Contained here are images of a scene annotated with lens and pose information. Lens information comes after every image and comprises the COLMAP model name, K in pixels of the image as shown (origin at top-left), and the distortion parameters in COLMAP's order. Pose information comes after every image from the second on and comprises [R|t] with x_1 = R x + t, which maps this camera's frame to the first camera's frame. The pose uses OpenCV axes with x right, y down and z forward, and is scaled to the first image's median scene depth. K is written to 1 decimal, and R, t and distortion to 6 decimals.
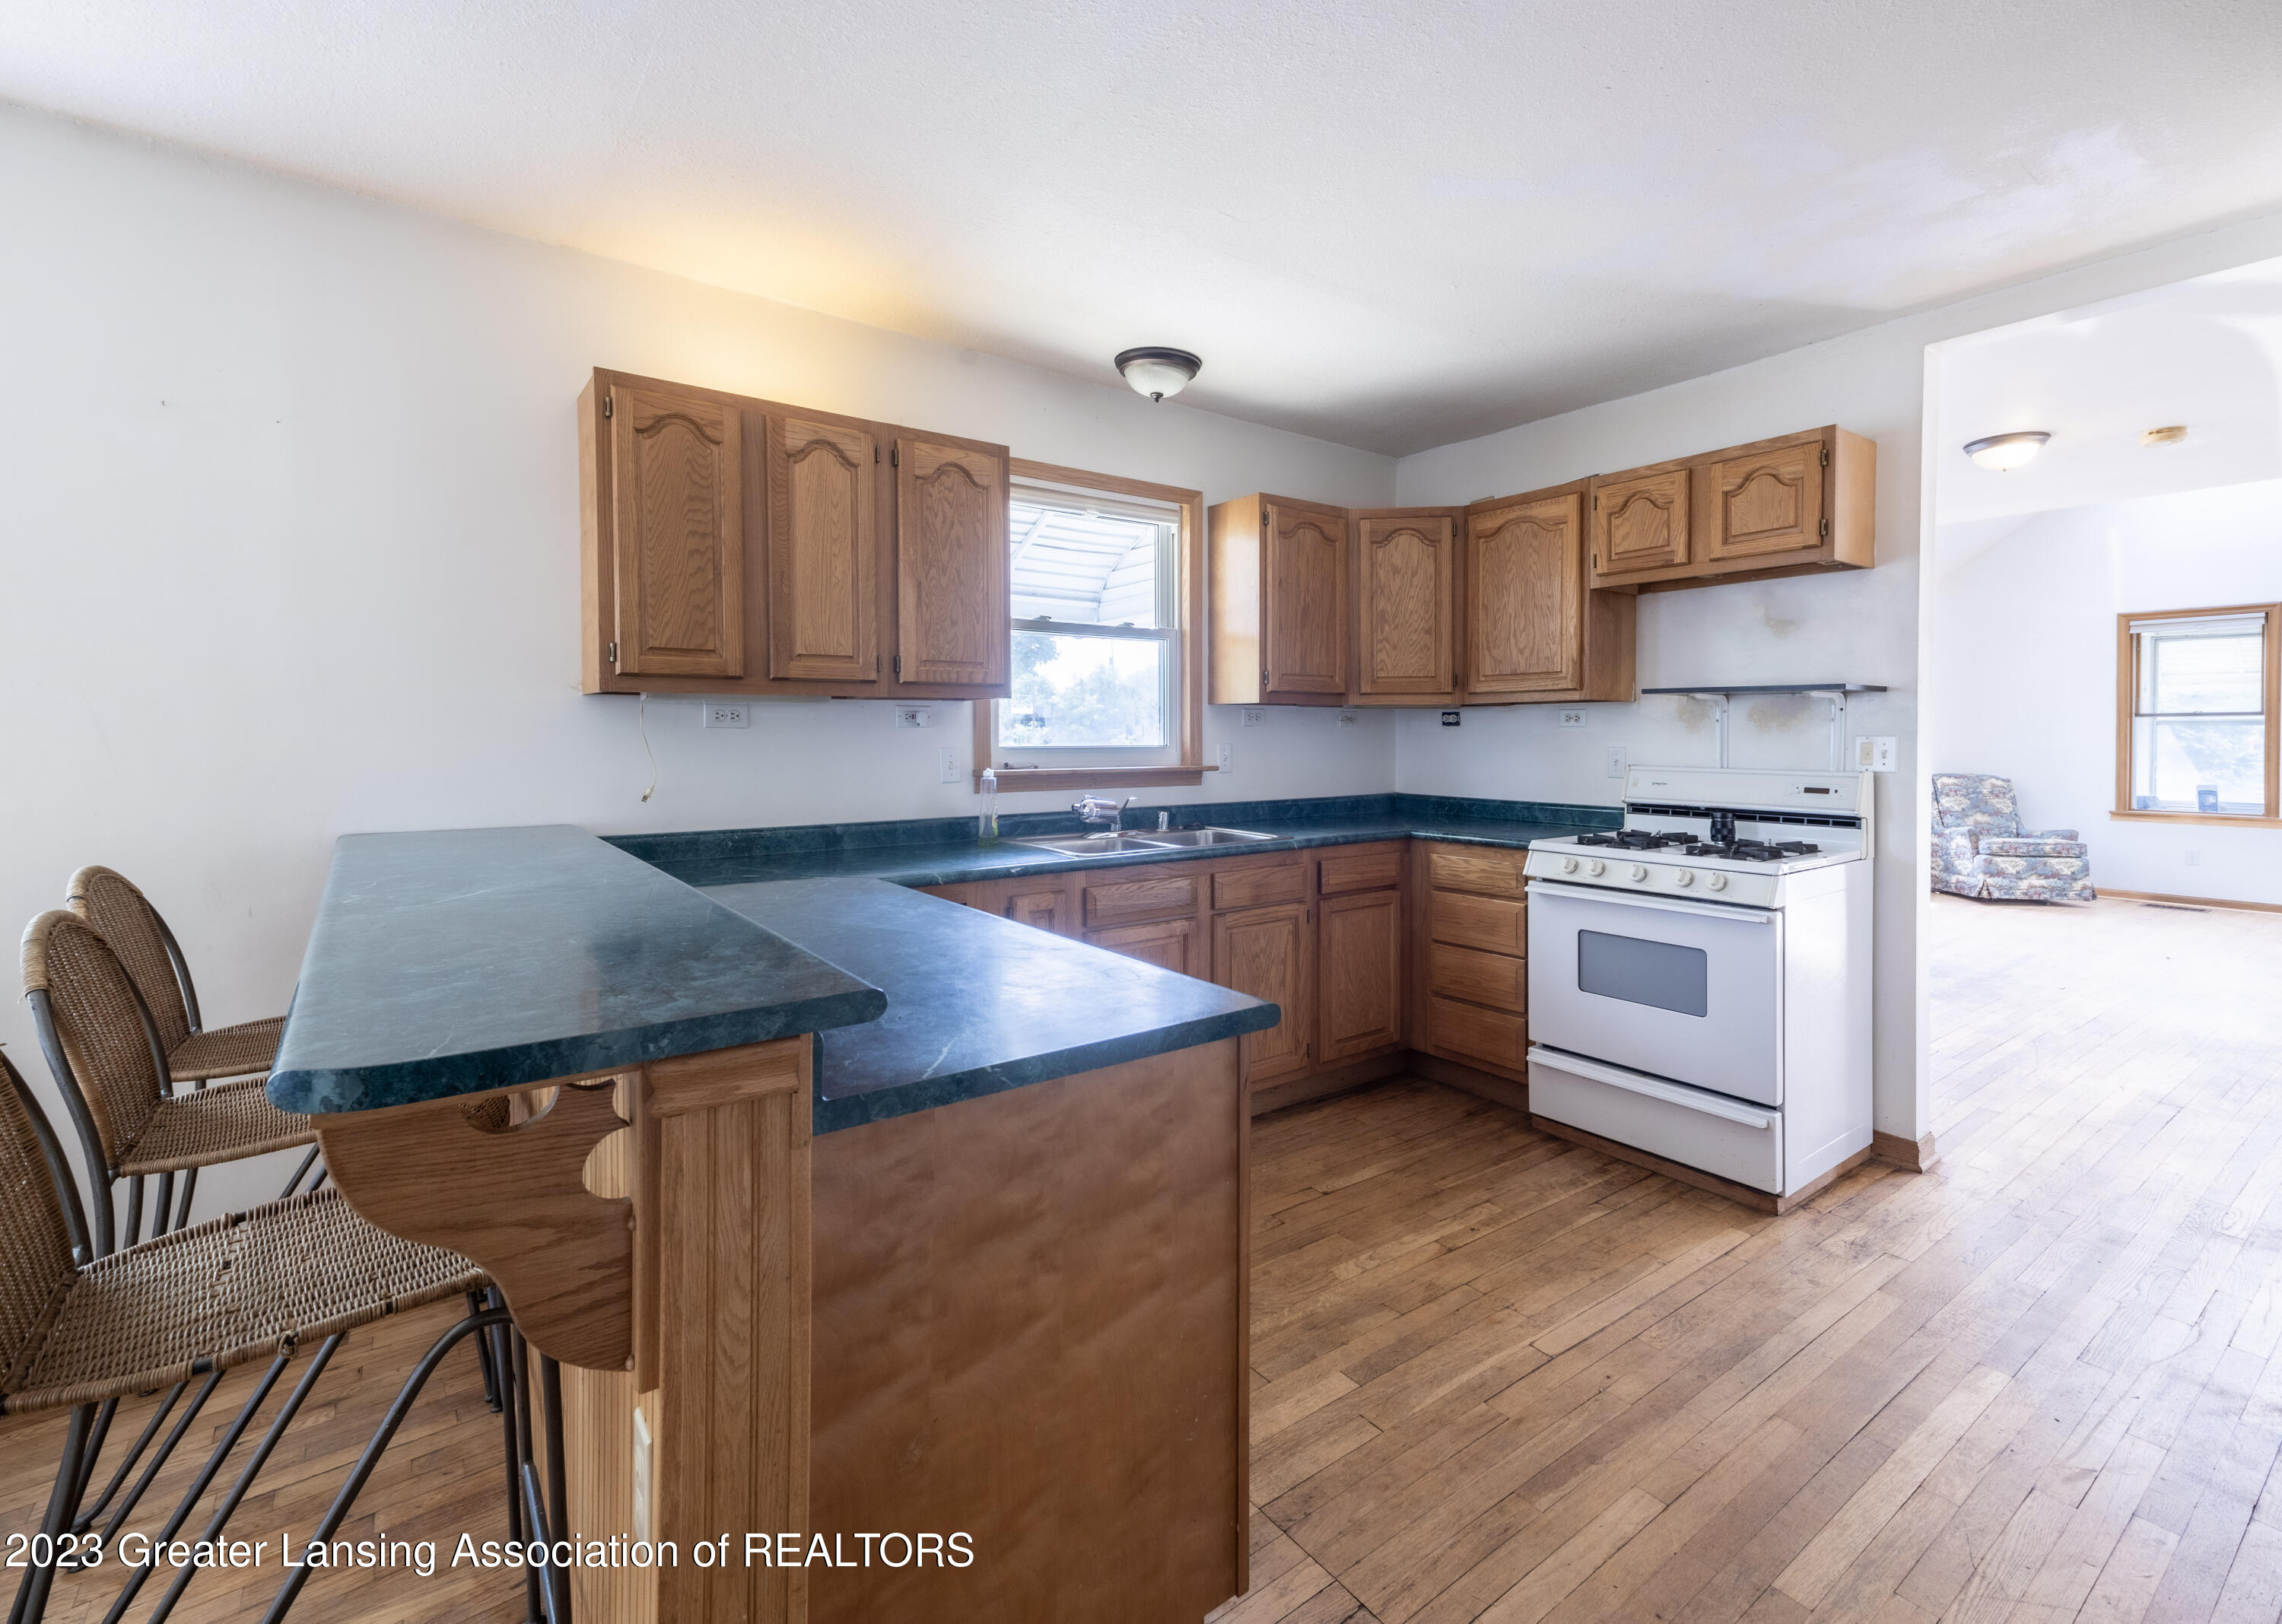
lens RADIAL K [[1030.0, 0, 1141.4], [0, 1030.0, 749.7], [0, 0, 1]] dist [0.001086, 0.000360]
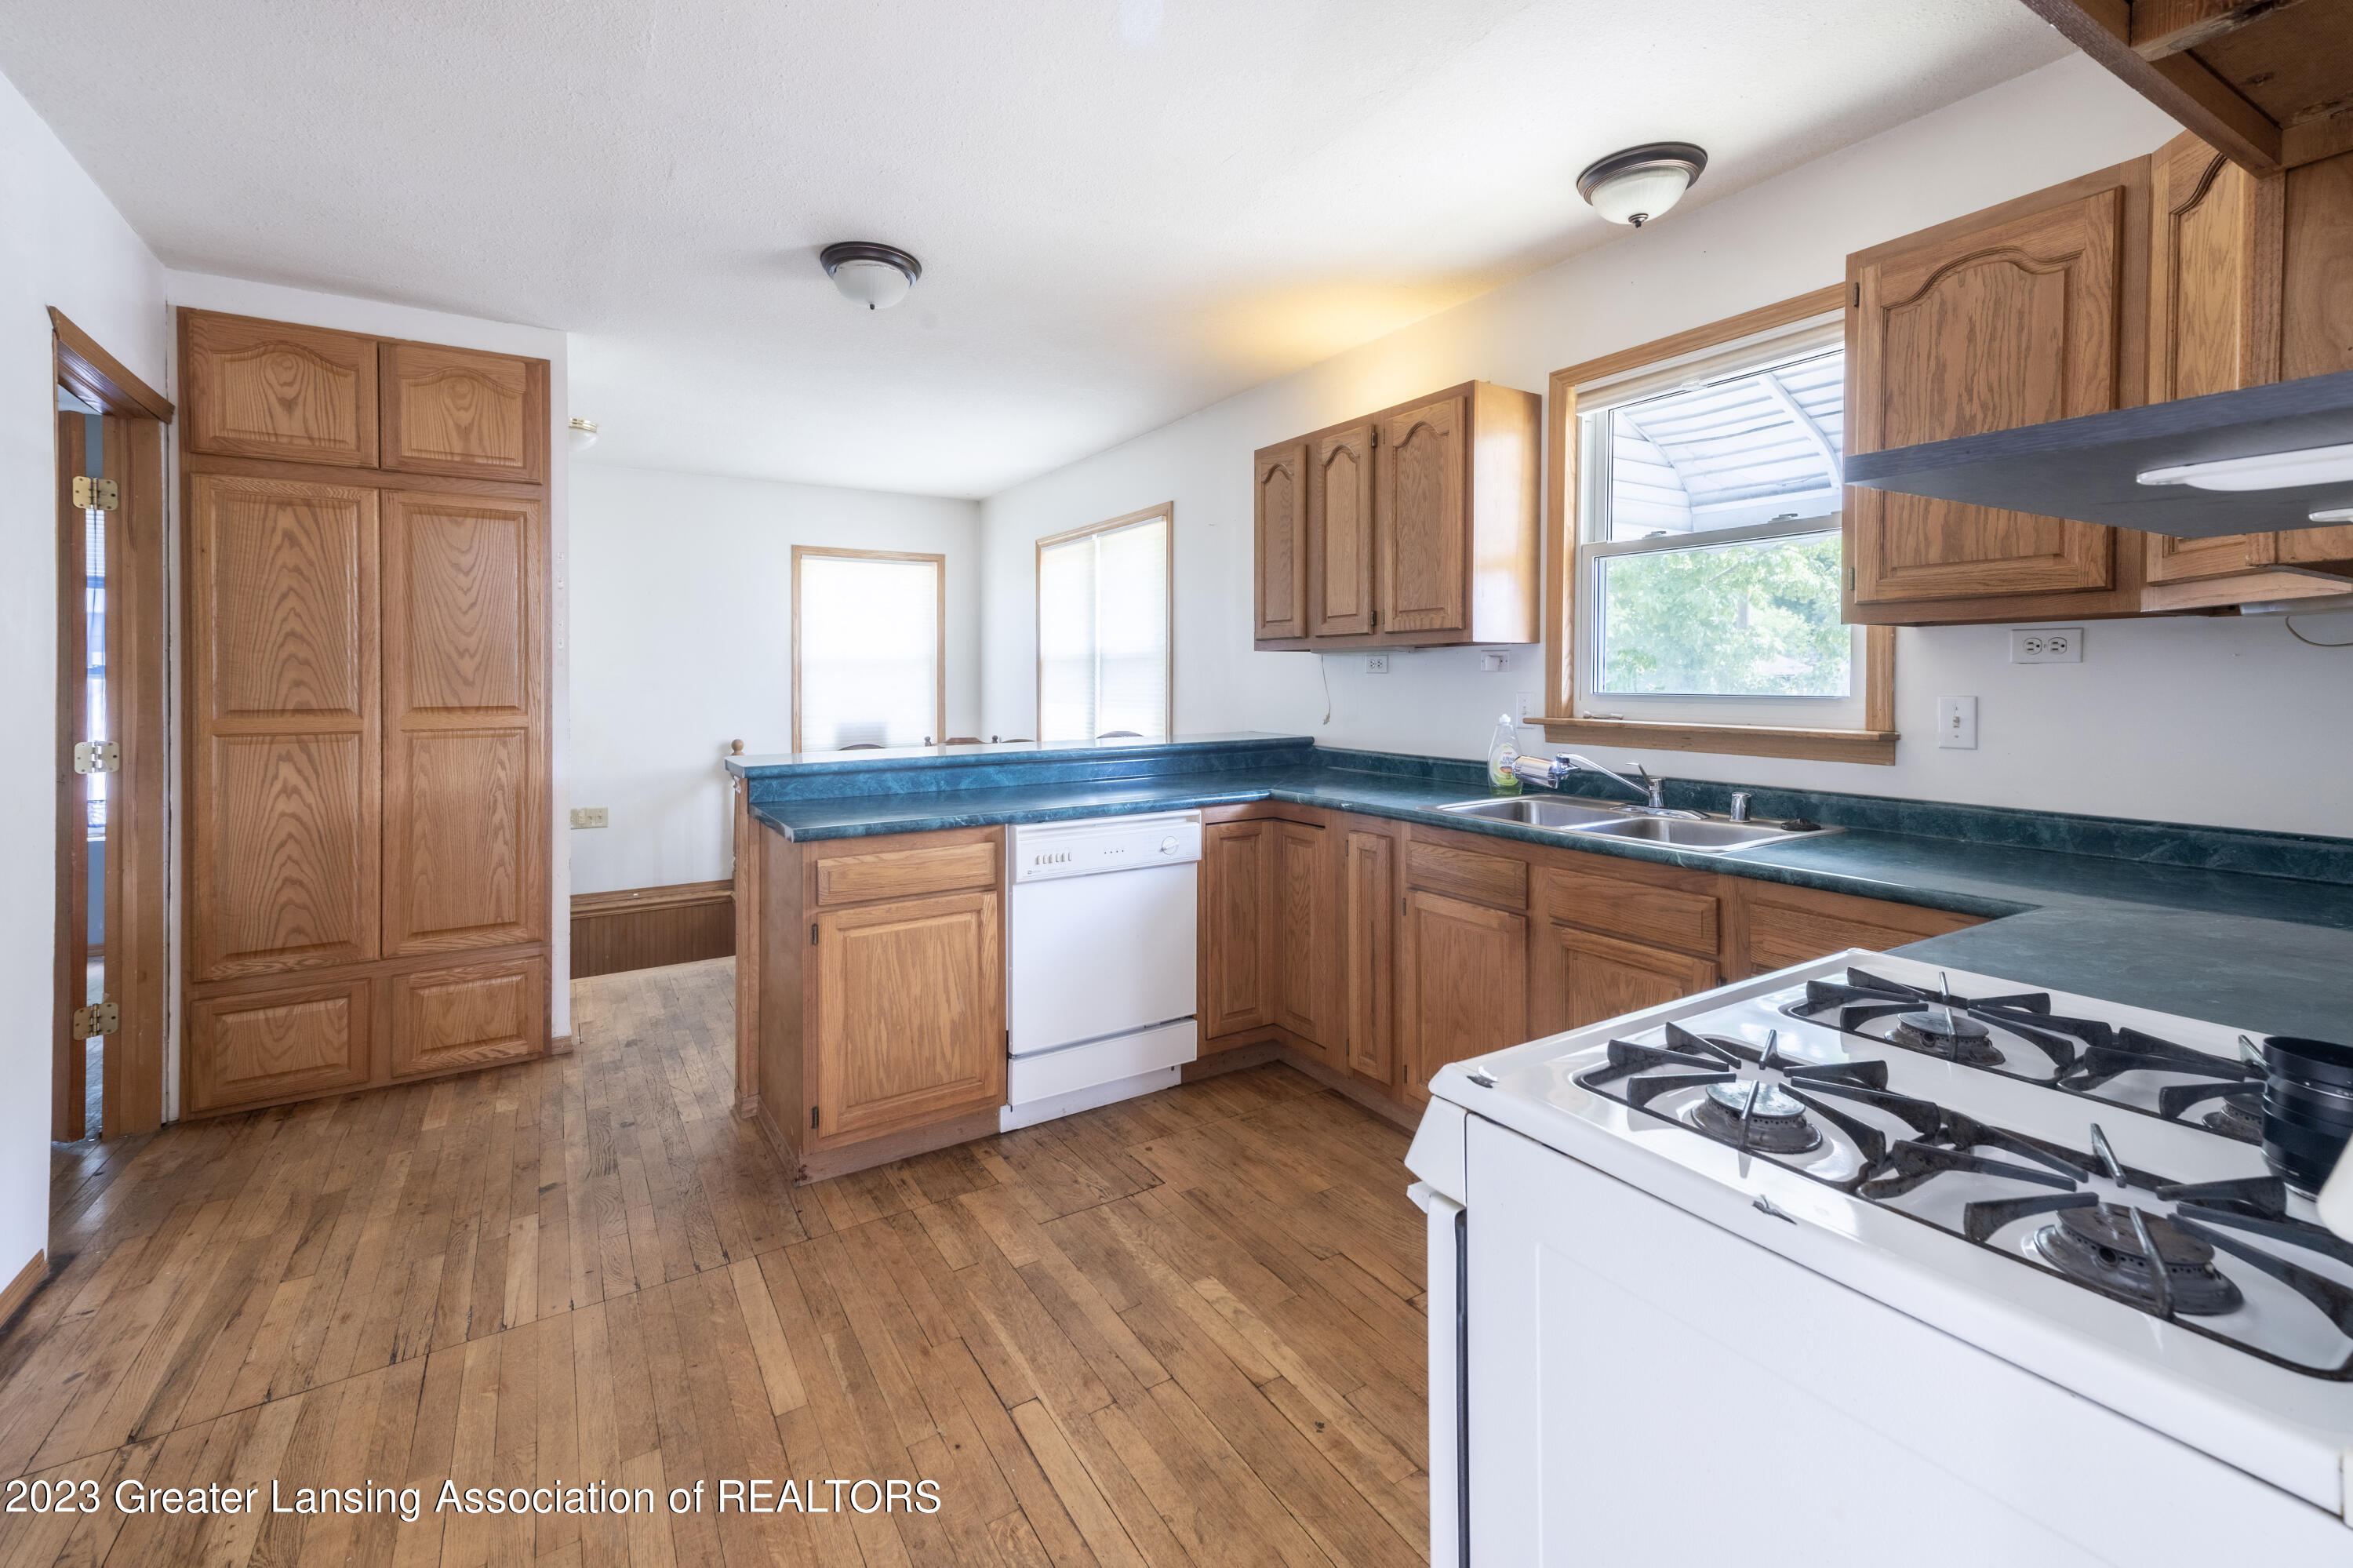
lens RADIAL K [[1031.1, 0, 1231.9], [0, 1031.1, 678.0], [0, 0, 1]] dist [0.032318, -0.000031]
pose [[-0.051073, 0.008082, -0.998662, 0.988055], [-0.005511, 0.999950, 0.008374, -0.026665], [0.998680, 0.005931, -0.051026, 0.959690]]
